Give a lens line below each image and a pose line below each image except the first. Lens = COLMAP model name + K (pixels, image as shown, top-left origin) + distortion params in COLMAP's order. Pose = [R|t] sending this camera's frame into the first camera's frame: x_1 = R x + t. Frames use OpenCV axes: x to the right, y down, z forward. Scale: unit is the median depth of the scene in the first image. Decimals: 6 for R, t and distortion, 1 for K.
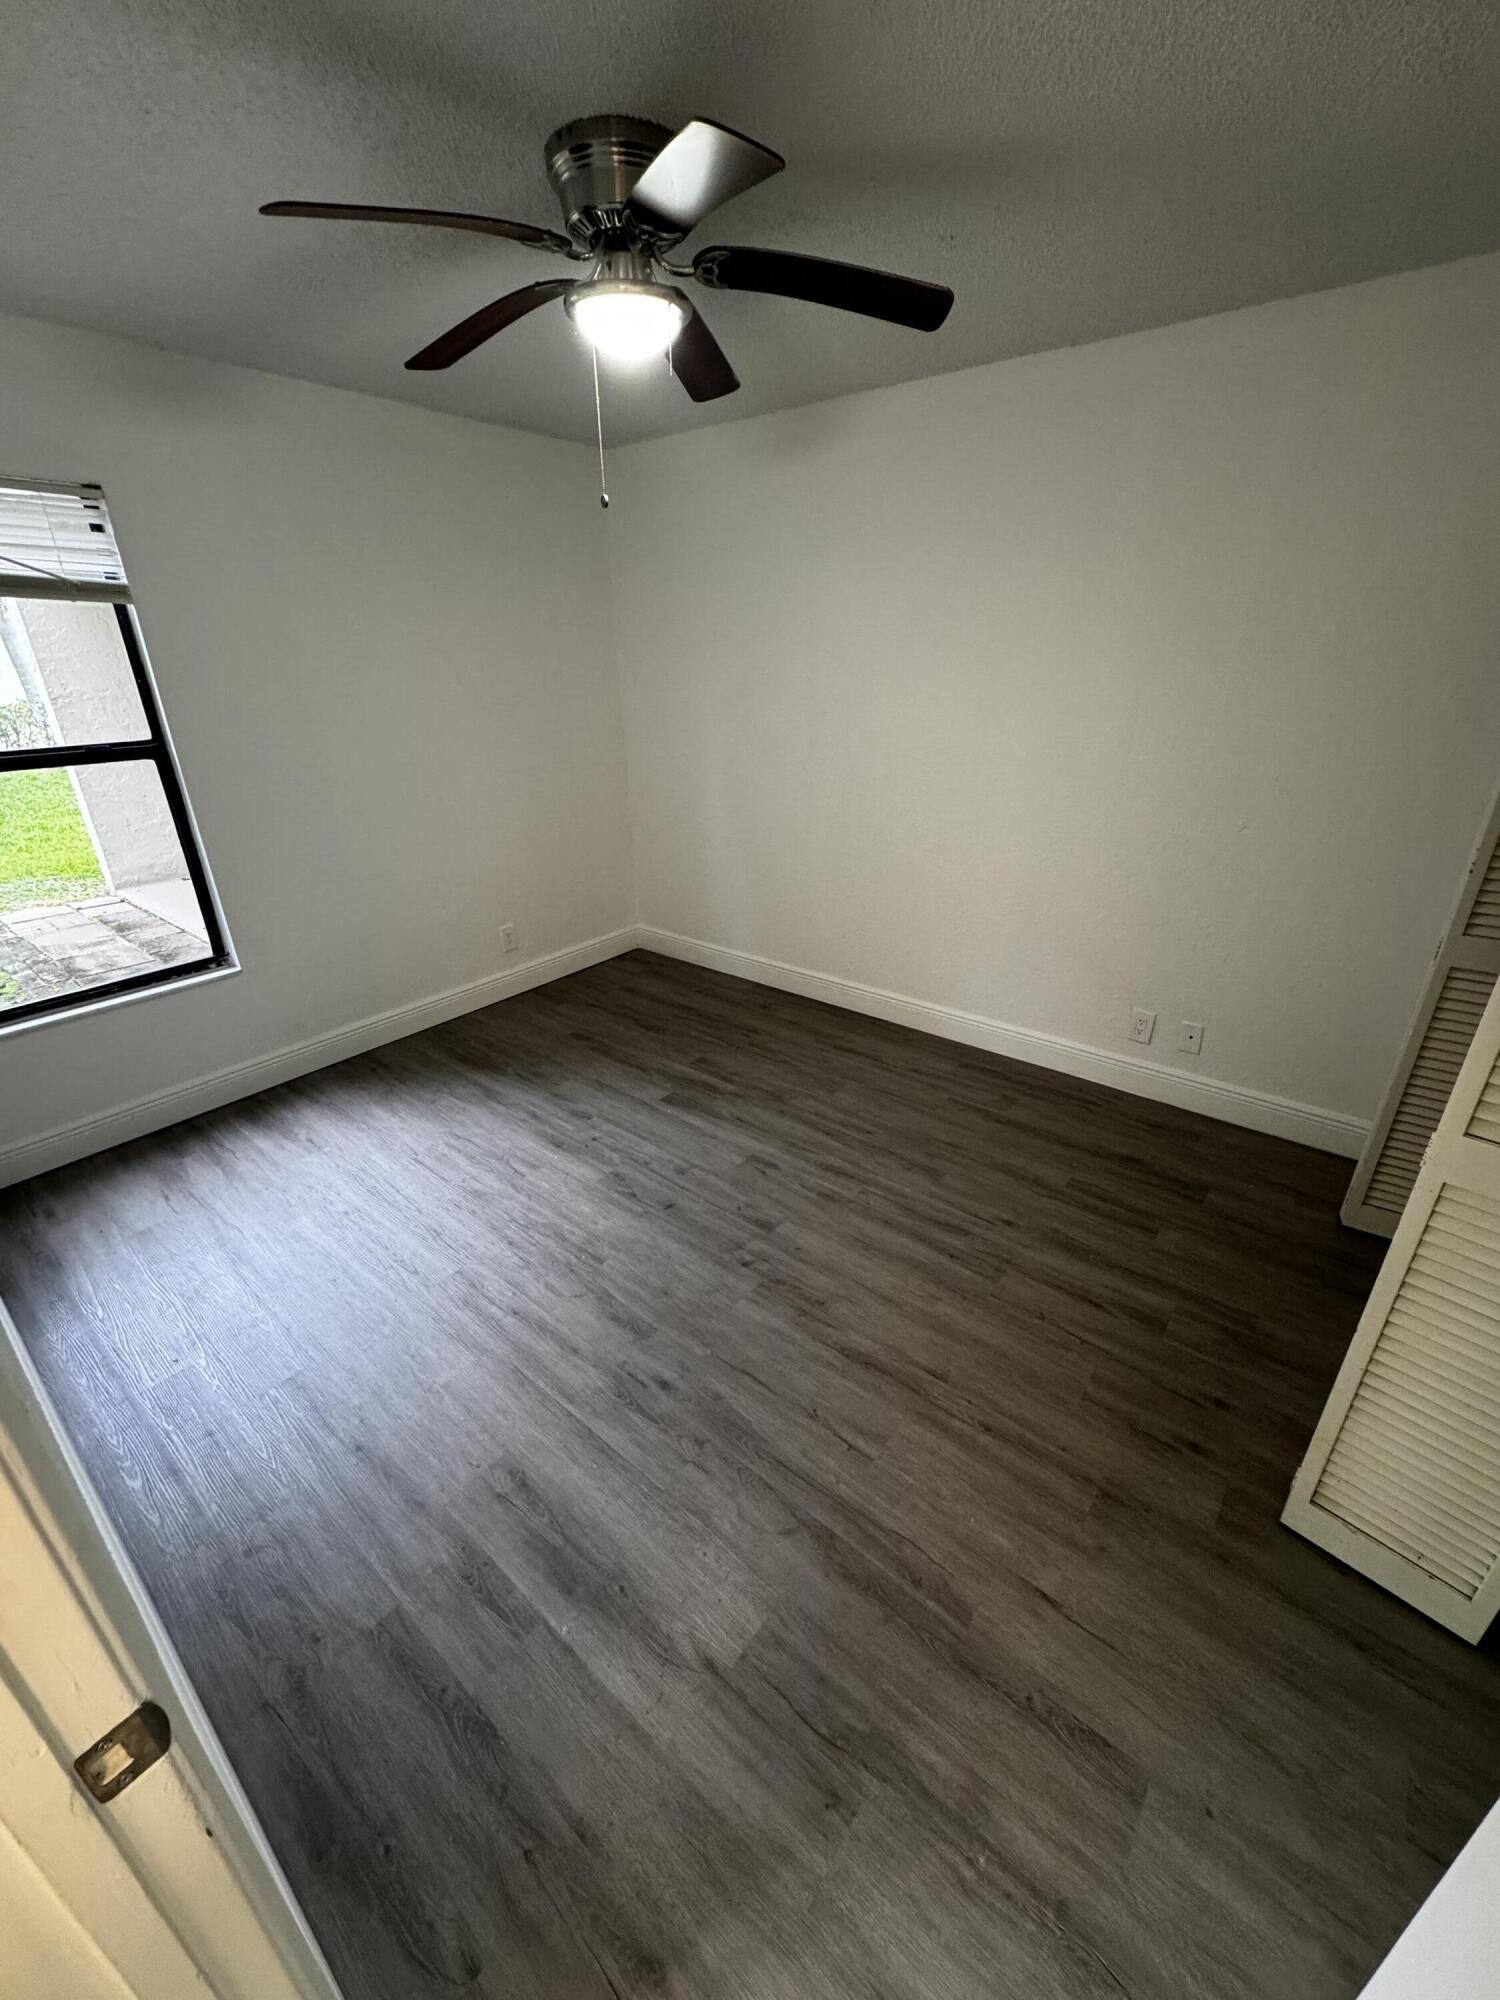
lens RADIAL K [[793.2, 0, 750.0], [0, 793.2, 1000.0], [0, 0, 1]] dist [-0.000075, 0.000156]
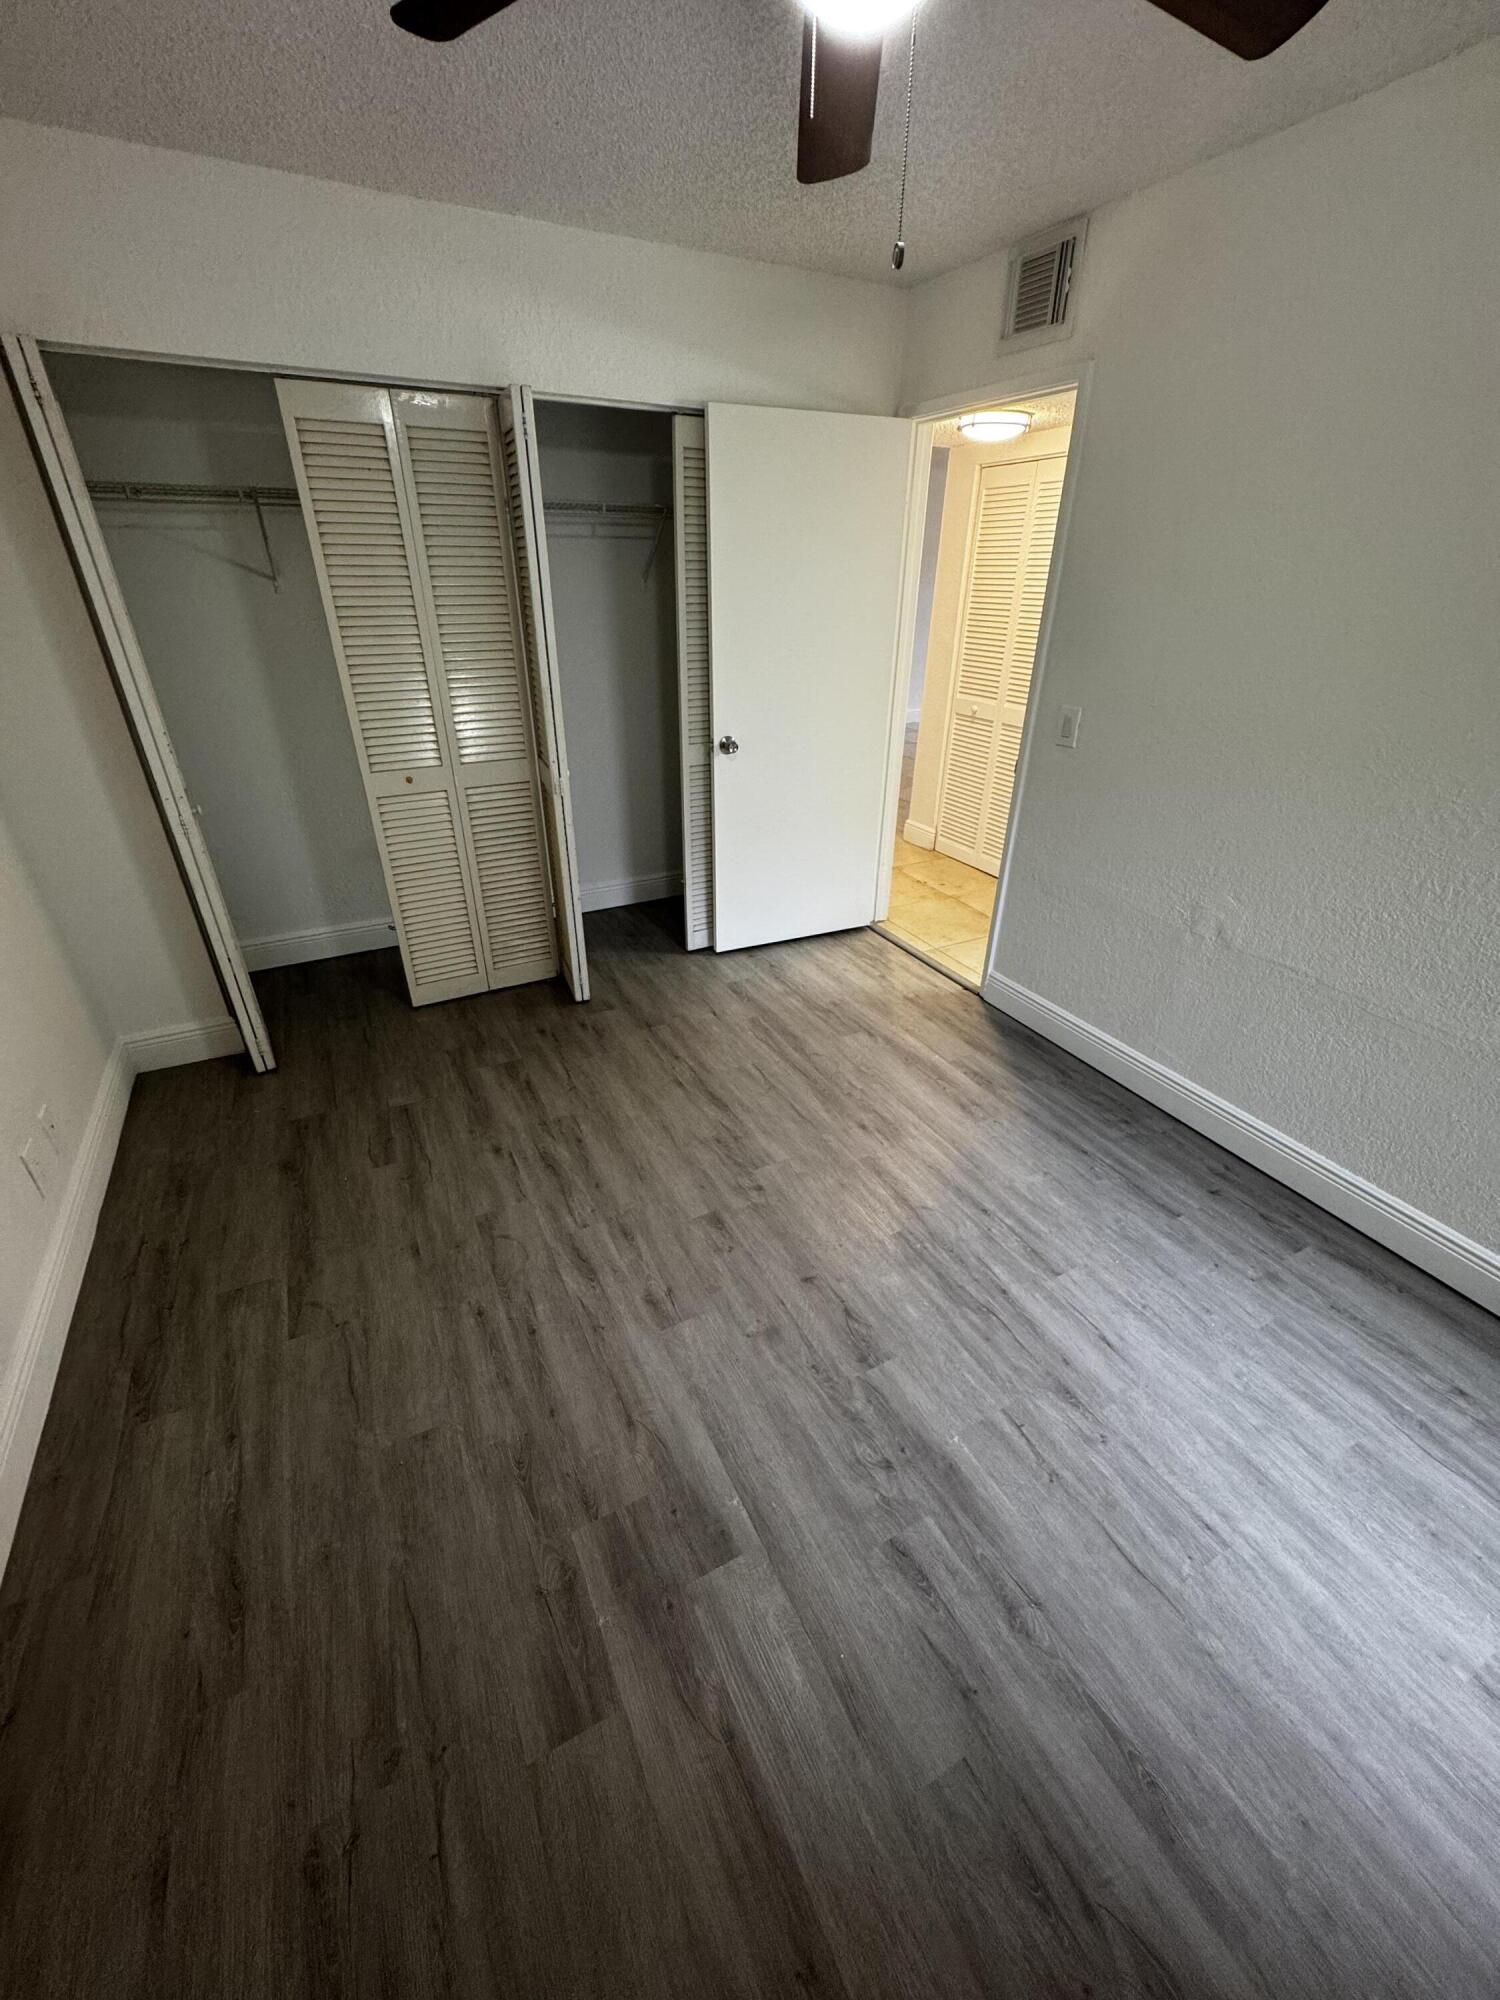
lens RADIAL K [[793.2, 0, 750.0], [0, 793.2, 1000.0], [0, 0, 1]] dist [-0.000075, 0.000156]
pose [[-0.918004, -0.189310, 0.348469, -0.255398], [0.158170, 0.631005, 0.759483, -0.498167], [-0.363663, 0.752326, -0.549322, 1.168807]]
